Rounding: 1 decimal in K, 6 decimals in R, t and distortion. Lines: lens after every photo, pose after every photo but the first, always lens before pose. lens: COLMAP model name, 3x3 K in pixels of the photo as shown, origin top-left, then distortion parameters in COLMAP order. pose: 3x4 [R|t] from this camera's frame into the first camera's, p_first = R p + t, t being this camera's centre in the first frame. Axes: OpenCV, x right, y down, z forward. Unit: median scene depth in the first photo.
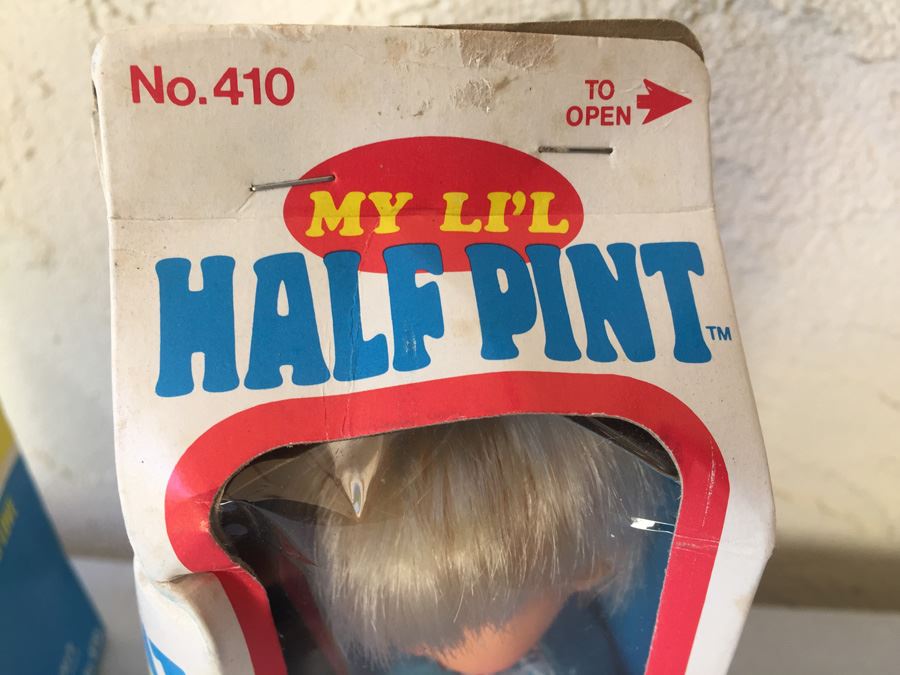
lens RADIAL K [[820.2, 0, 450.0], [0, 820.2, 337.5], [0, 0, 1]] dist [0.103307, -0.204344]
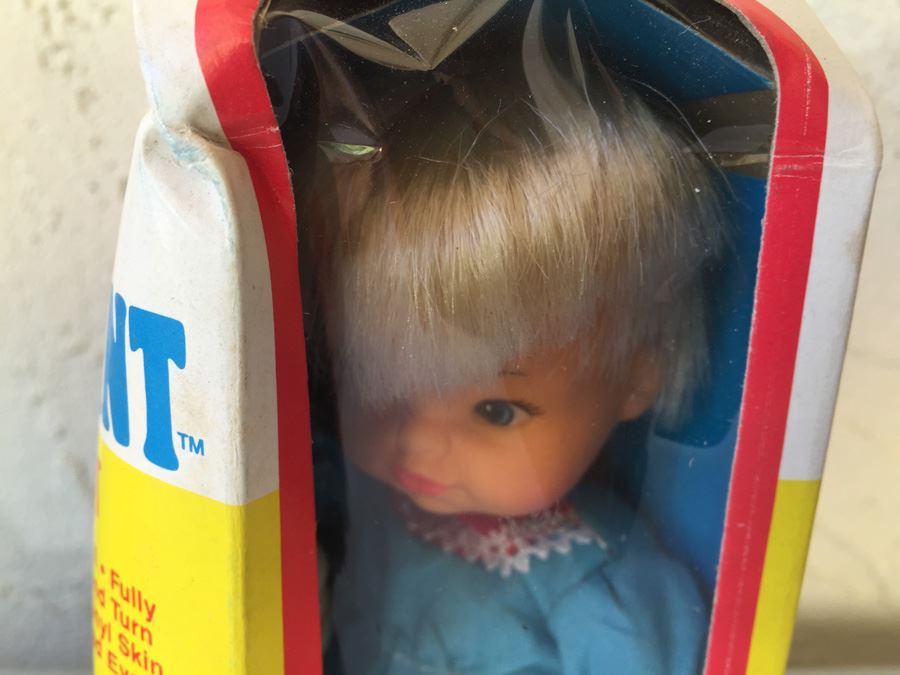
lens RADIAL K [[841.3, 0, 450.0], [0, 841.3, 337.5], [0, 0, 1]] dist [-0.008743, -0.017796]
pose [[0.991619, -0.004921, 0.129101, -0.178104], [0.046071, 0.947048, -0.317771, 0.667797], [-0.120701, 0.321056, 0.939337, 0.262451]]
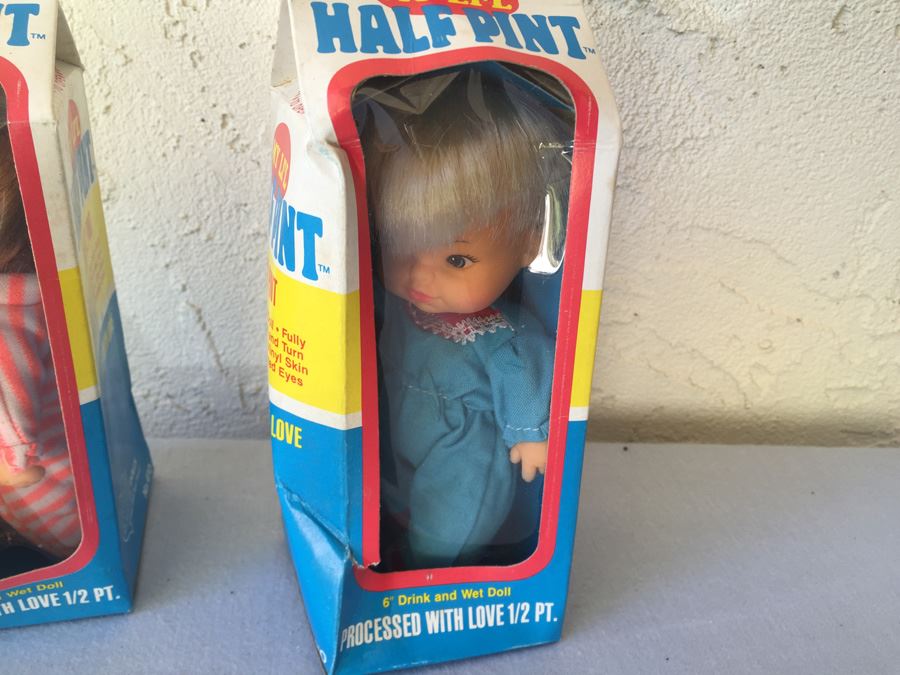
lens RADIAL K [[820.2, 0, 450.0], [0, 820.2, 337.5], [0, 0, 1]] dist [0.103307, -0.204344]
pose [[0.993566, -0.022159, 0.111070, -0.244888], [0.042461, 0.982025, -0.183912, 1.016659], [-0.104998, 0.187445, 0.976647, -0.785306]]
